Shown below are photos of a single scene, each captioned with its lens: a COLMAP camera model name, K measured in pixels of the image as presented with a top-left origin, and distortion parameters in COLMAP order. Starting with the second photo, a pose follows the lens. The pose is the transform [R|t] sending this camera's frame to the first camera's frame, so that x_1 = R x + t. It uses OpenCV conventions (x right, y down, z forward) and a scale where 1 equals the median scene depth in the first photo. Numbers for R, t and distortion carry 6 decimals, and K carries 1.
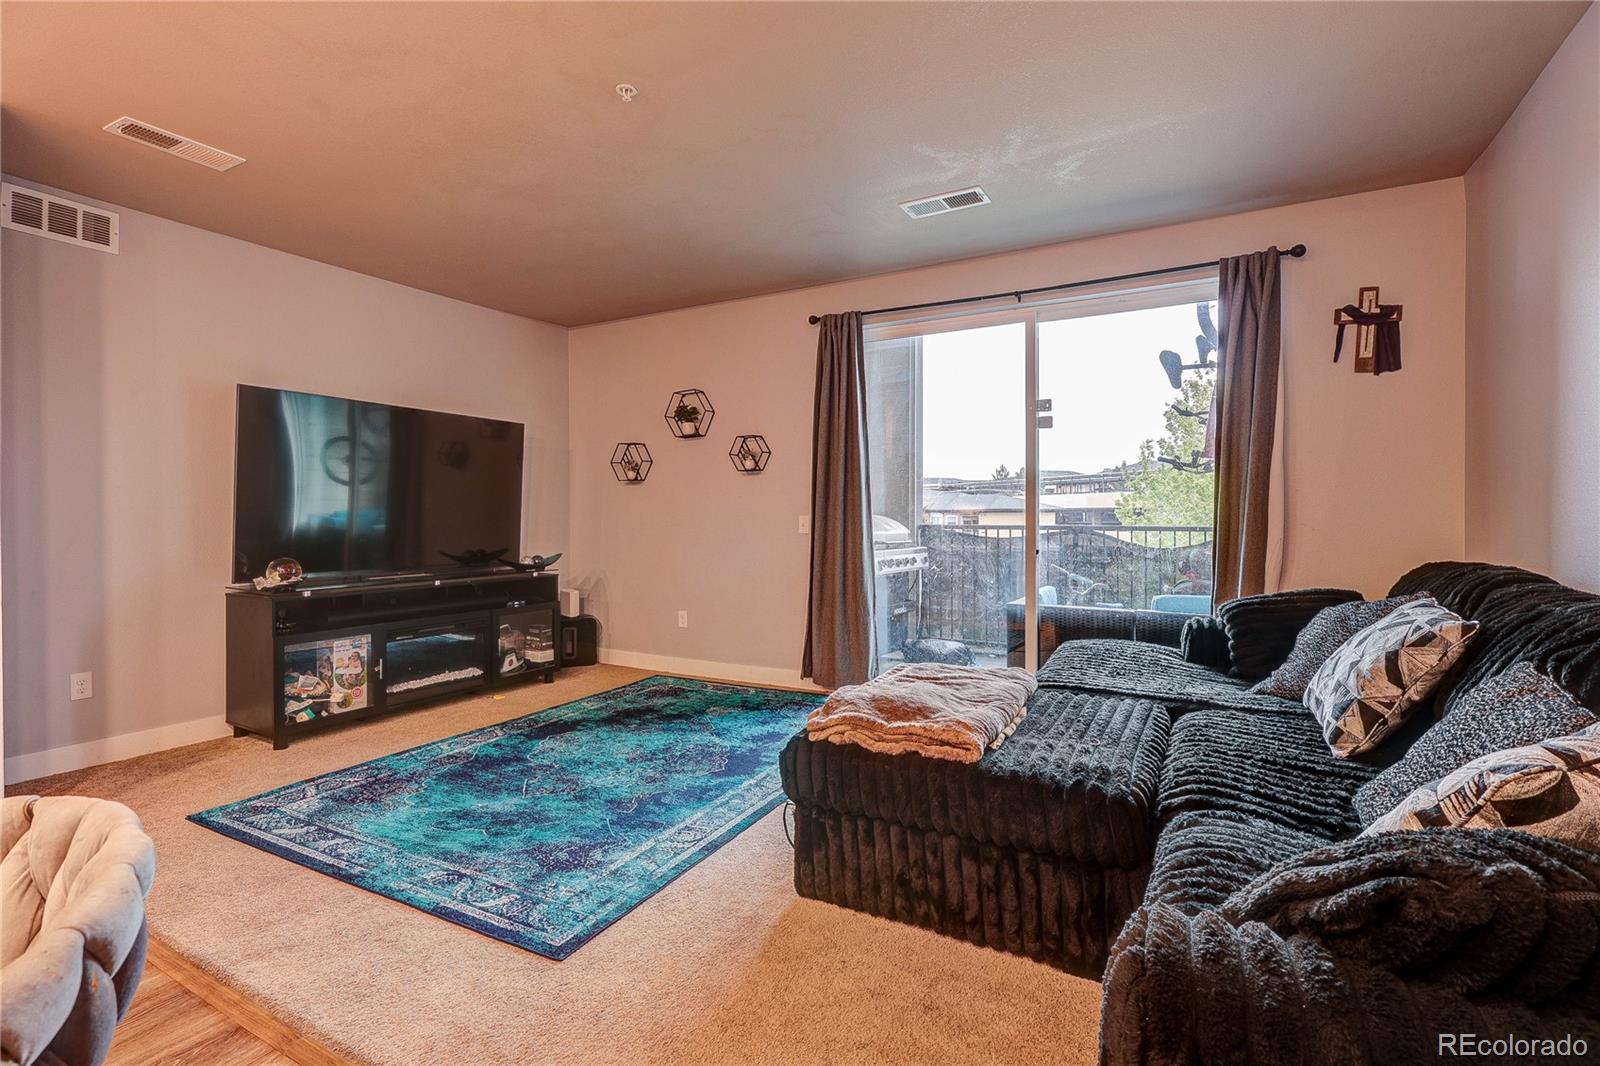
lens RADIAL K [[746.7, 0, 826.5], [0, 746.7, 528.4], [0, 0, 1]] dist [-0.001954, 0.000534]
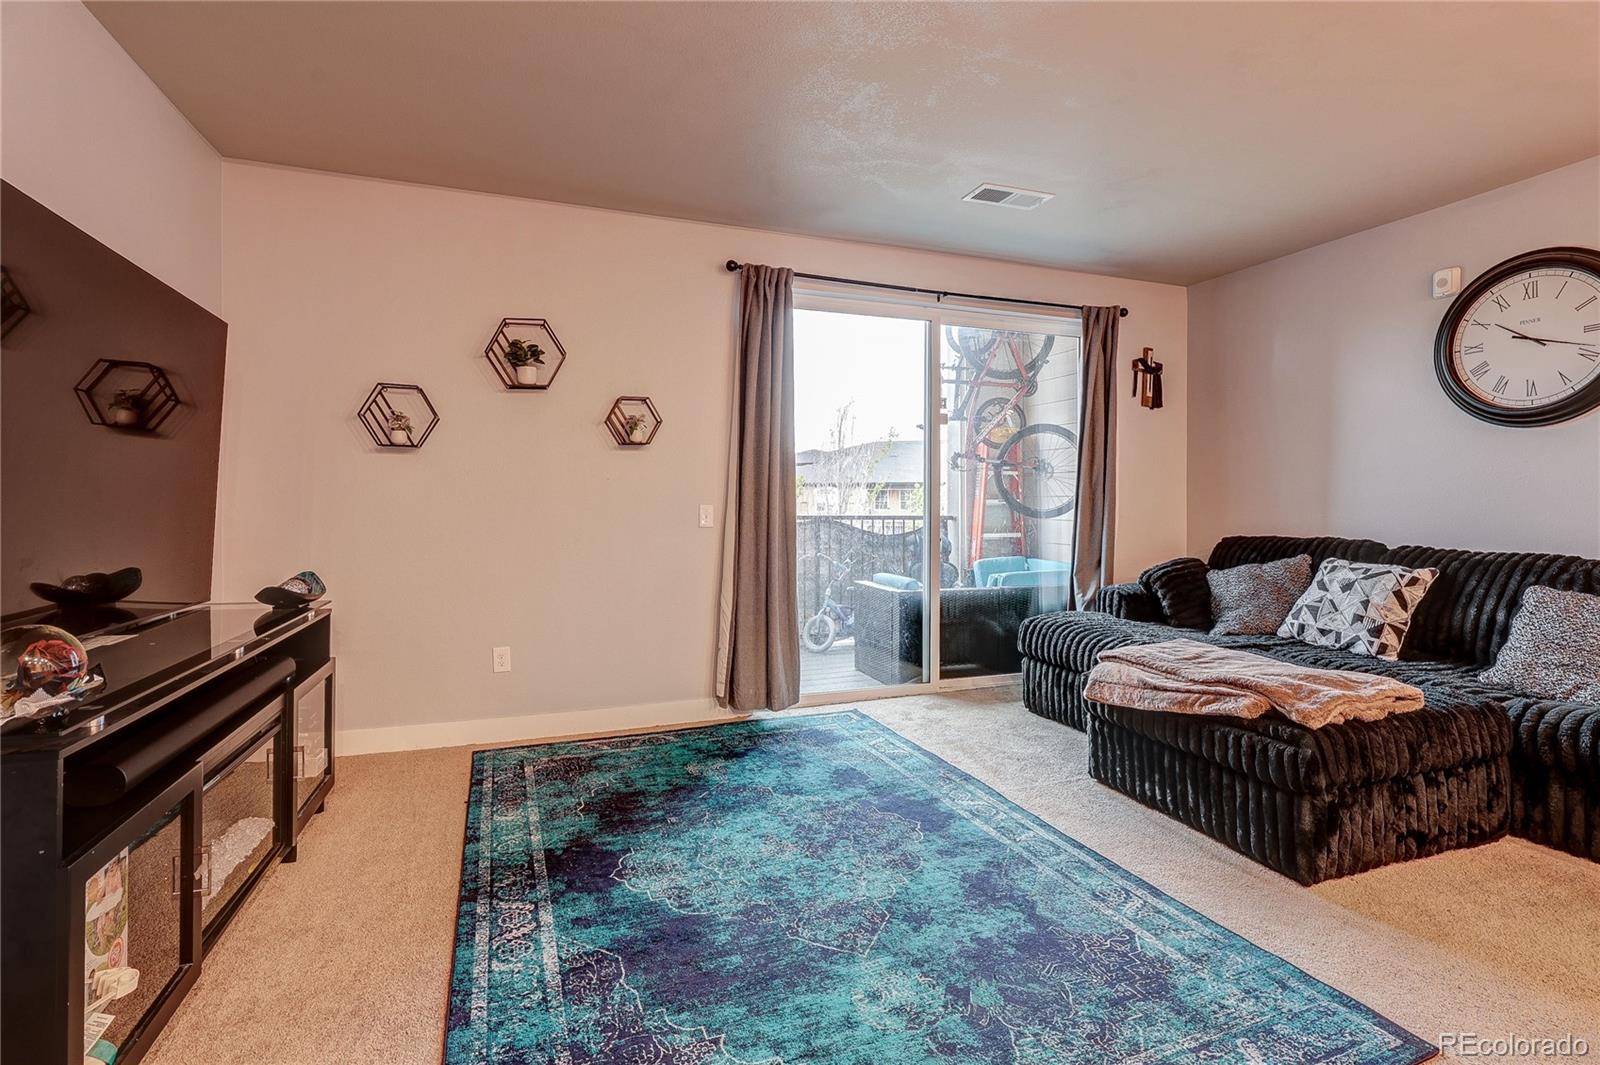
lens RADIAL K [[746.7, 0, 804.1], [0, 746.7, 517.3], [0, 0, 1]] dist [-0.001954, 0.000534]
pose [[0.659700, -0.008795, 0.751477, -0.760308], [0.010438, 0.999942, 0.002540, -0.006360], [-0.751456, 0.006168, 0.659754, 0.525672]]
